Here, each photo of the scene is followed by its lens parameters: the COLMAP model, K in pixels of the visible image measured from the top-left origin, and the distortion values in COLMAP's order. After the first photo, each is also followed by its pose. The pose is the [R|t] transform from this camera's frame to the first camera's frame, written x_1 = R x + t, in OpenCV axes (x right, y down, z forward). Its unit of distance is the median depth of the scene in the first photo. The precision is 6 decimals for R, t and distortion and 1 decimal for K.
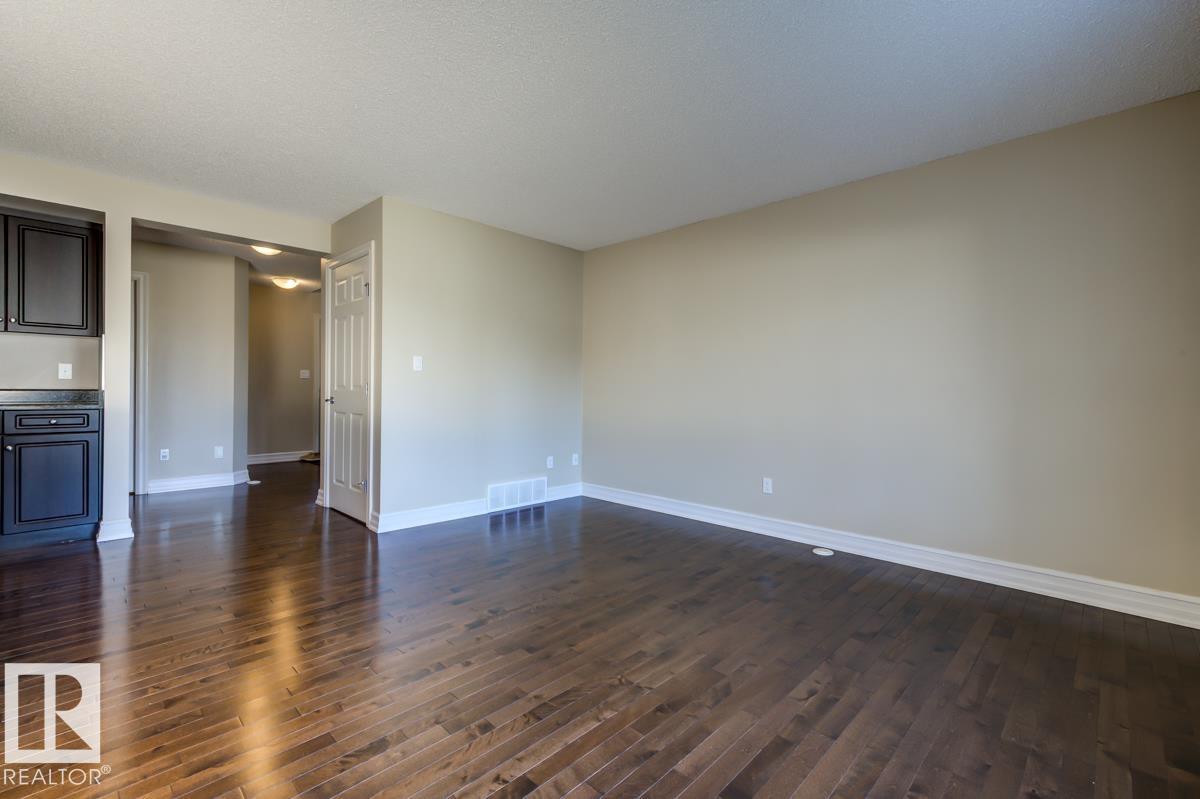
lens RADIAL K [[533.0, 0, 619.6], [0, 533.0, 386.0], [0, 0, 1]] dist [0.018718, -0.000363]
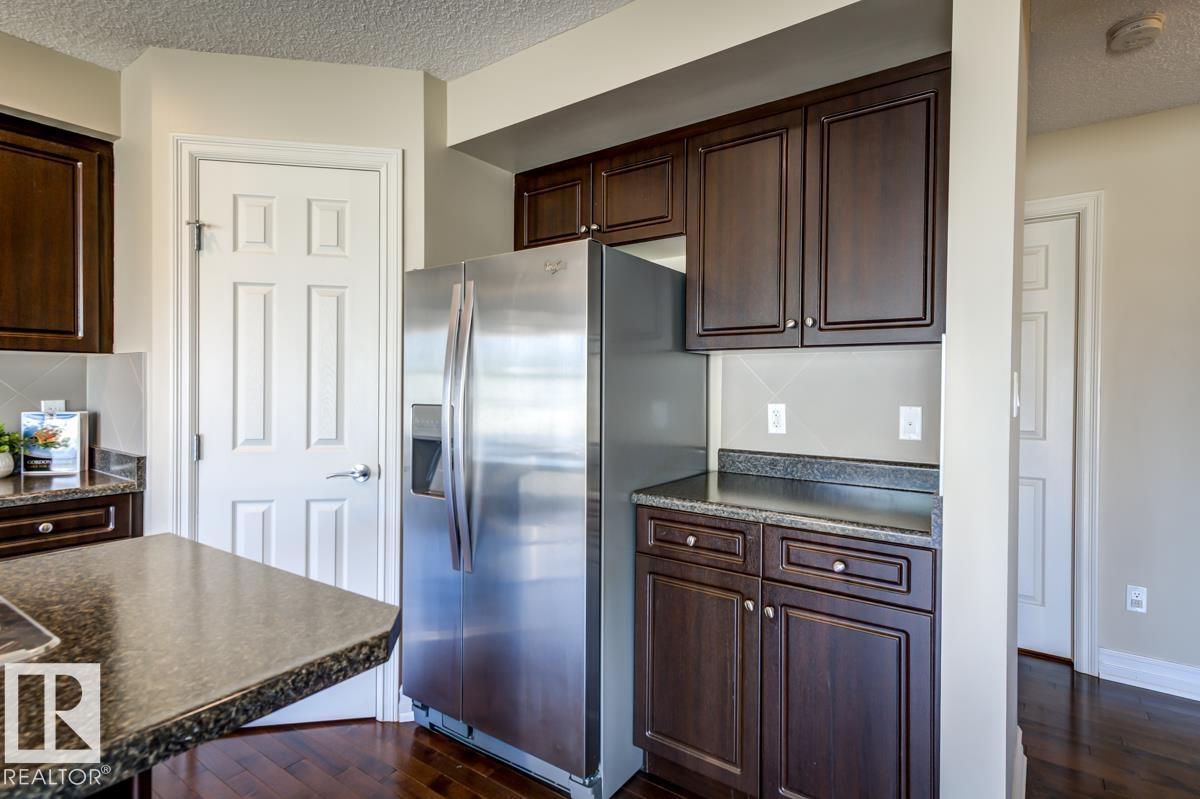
lens RADIAL K [[607.7, 0, 594.6], [0, 607.7, 393.1], [0, 0, 1]] dist [0.010613, -0.000110]
pose [[0.130817, 0.003827, -0.991399, -0.601014], [-0.005929, 0.999978, 0.003078, -0.058111], [0.991389, 0.005476, 0.130836, 0.734349]]
